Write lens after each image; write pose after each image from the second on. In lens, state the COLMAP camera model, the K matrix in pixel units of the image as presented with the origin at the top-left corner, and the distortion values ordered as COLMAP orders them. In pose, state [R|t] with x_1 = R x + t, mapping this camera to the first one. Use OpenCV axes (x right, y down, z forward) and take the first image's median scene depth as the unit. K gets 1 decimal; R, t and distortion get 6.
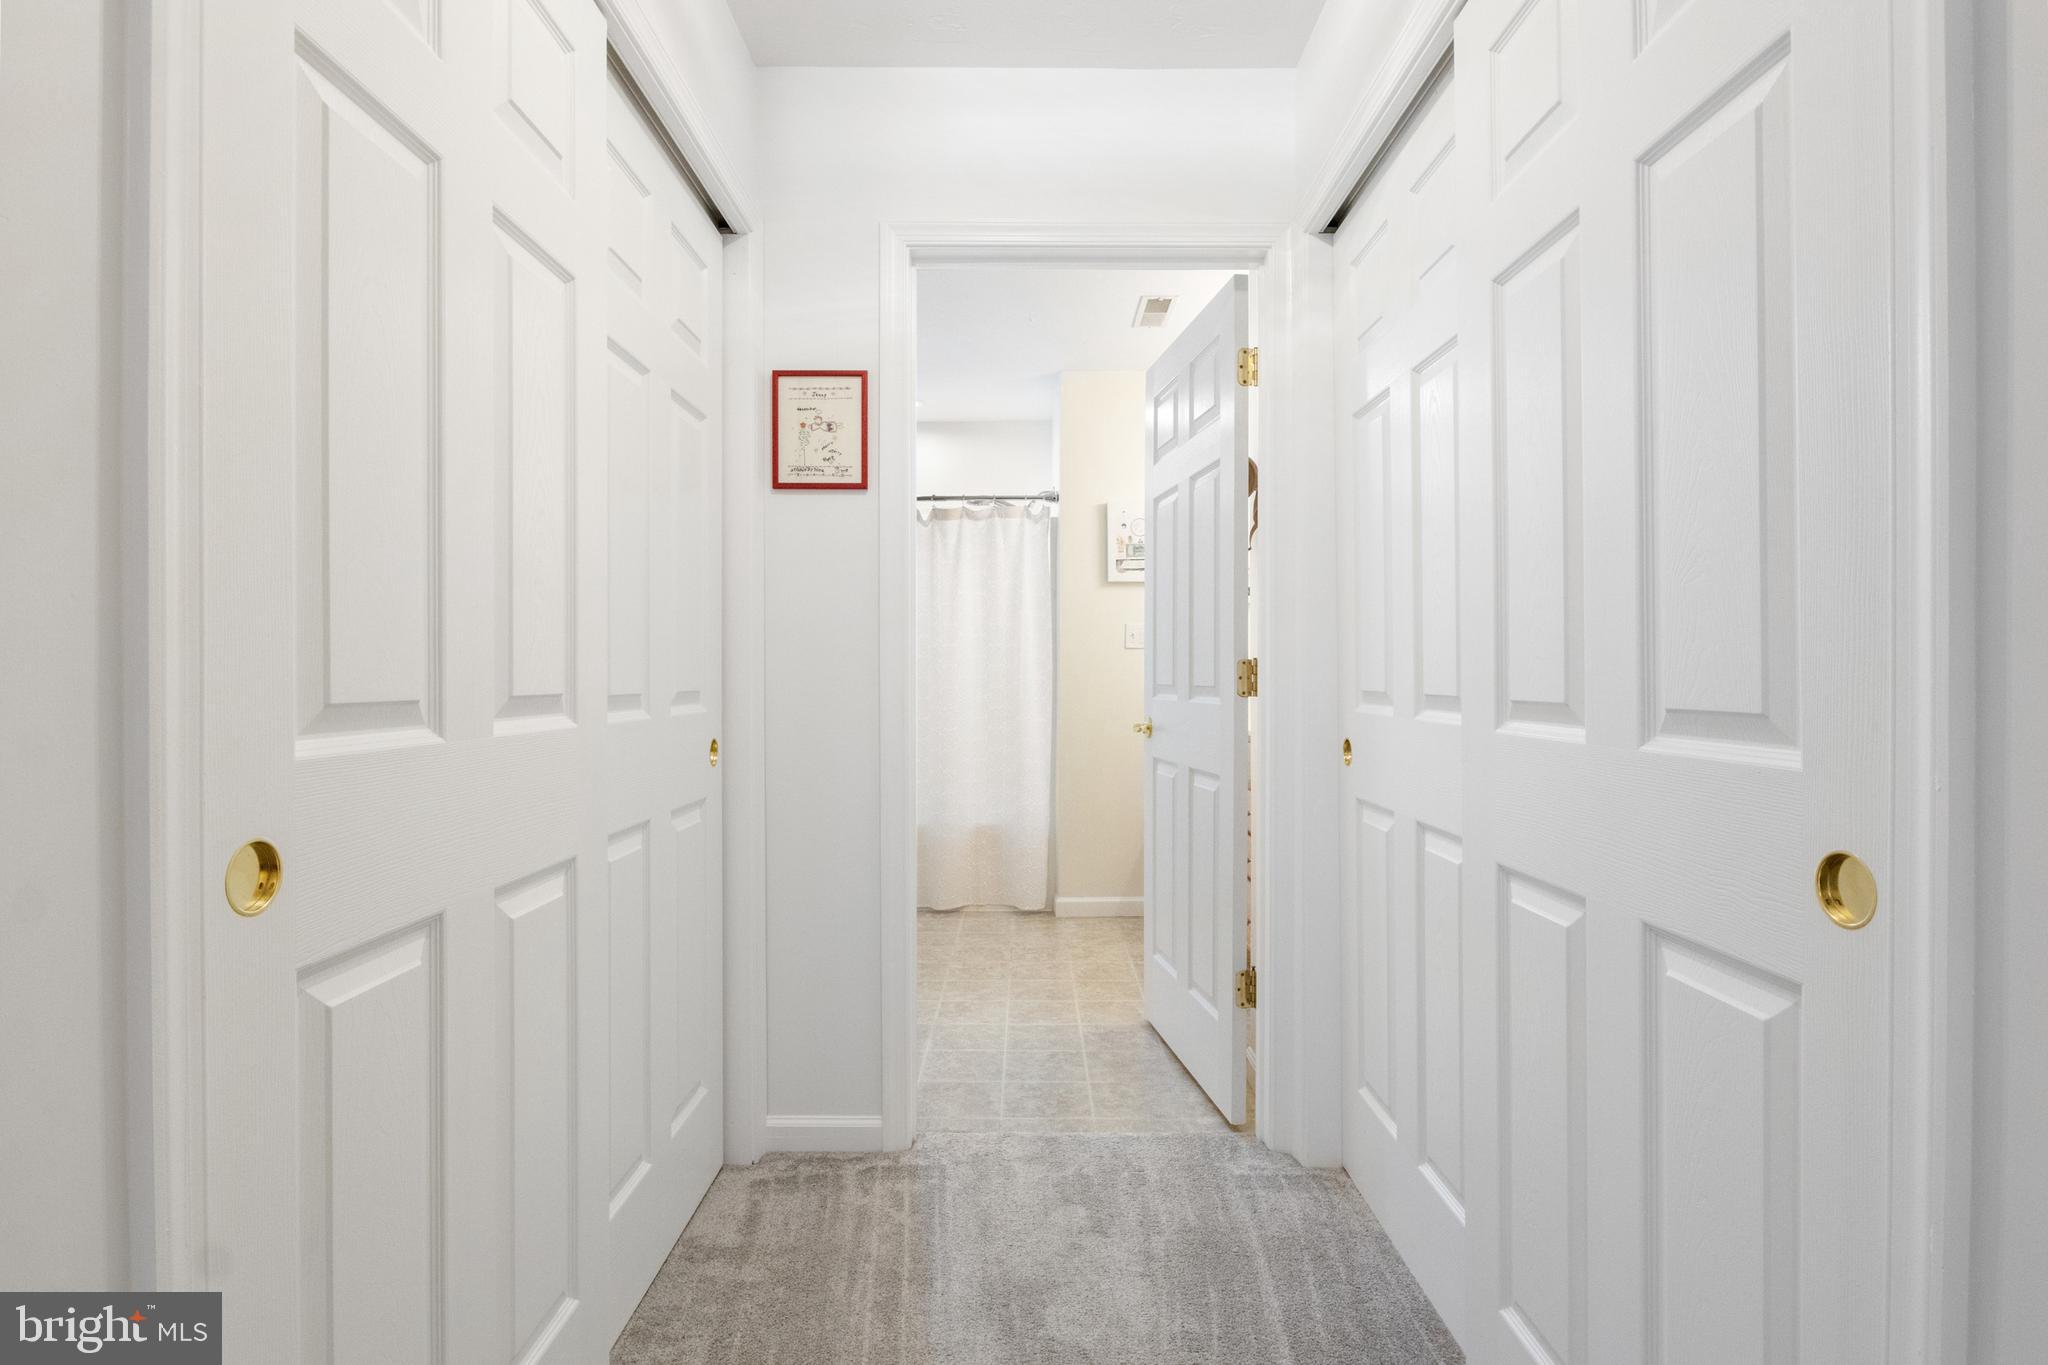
lens RADIAL K [[1026.3, 0, 1024.0], [0, 1026.3, 682.5], [0, 0, 1]] dist [0.015679, -0.029130]
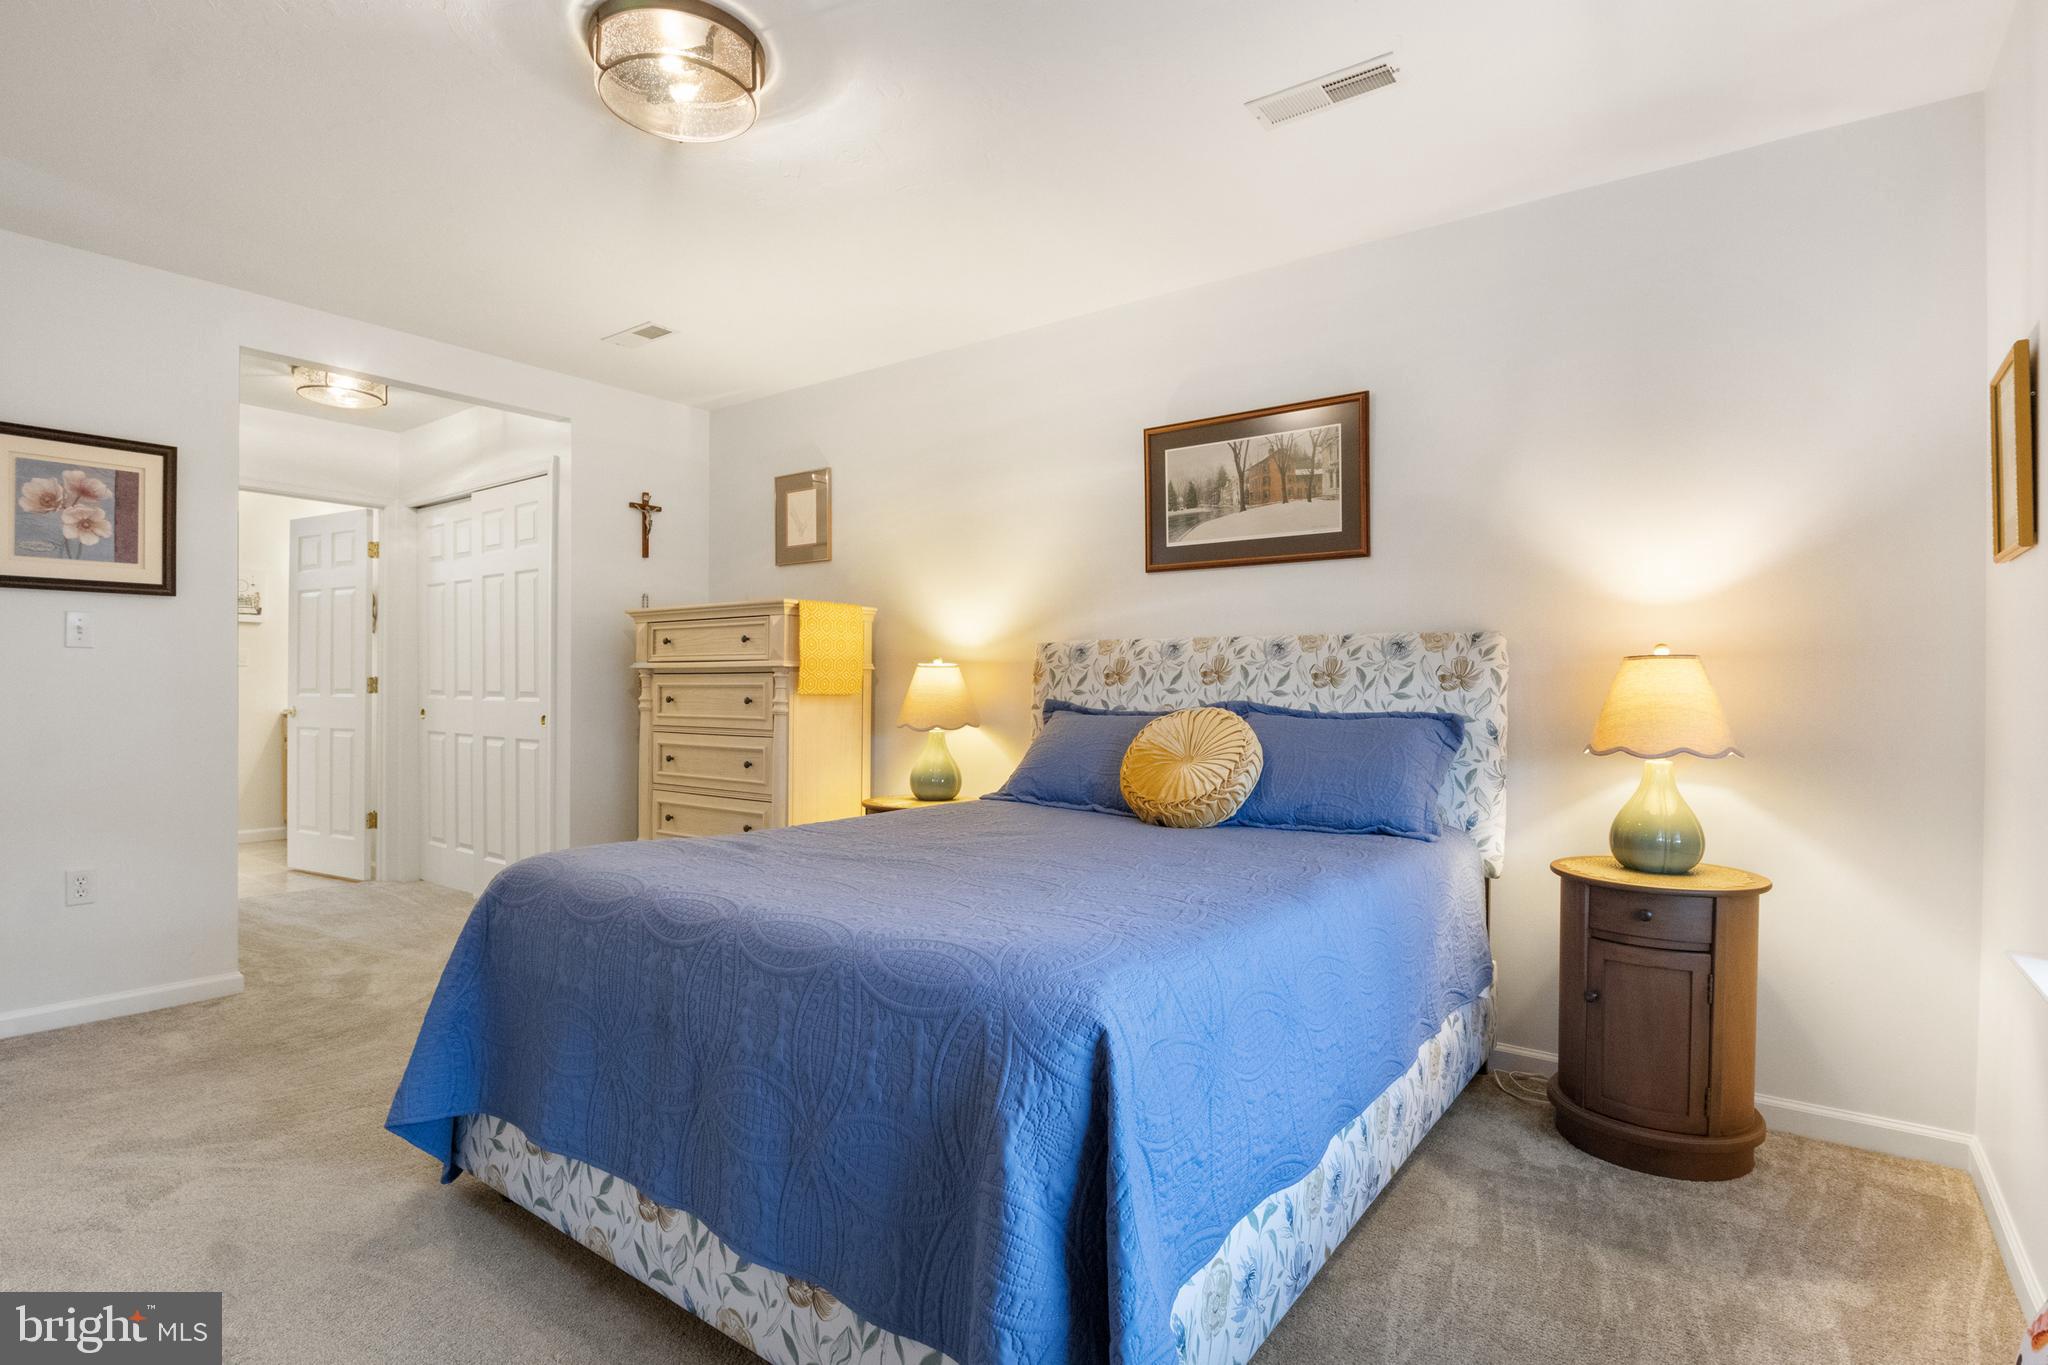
lens RADIAL K [[1162.1, 0, 1024.0], [0, 1162.1, 682.5], [0, 0, 1]] dist [-0.003129, -0.000677]
pose [[0.638945, 0.000939, 0.769252, -0.880584], [0.001946, 0.999994, -0.002837, 0.000349], [-0.769250, 0.003310, 0.638939, -1.844308]]
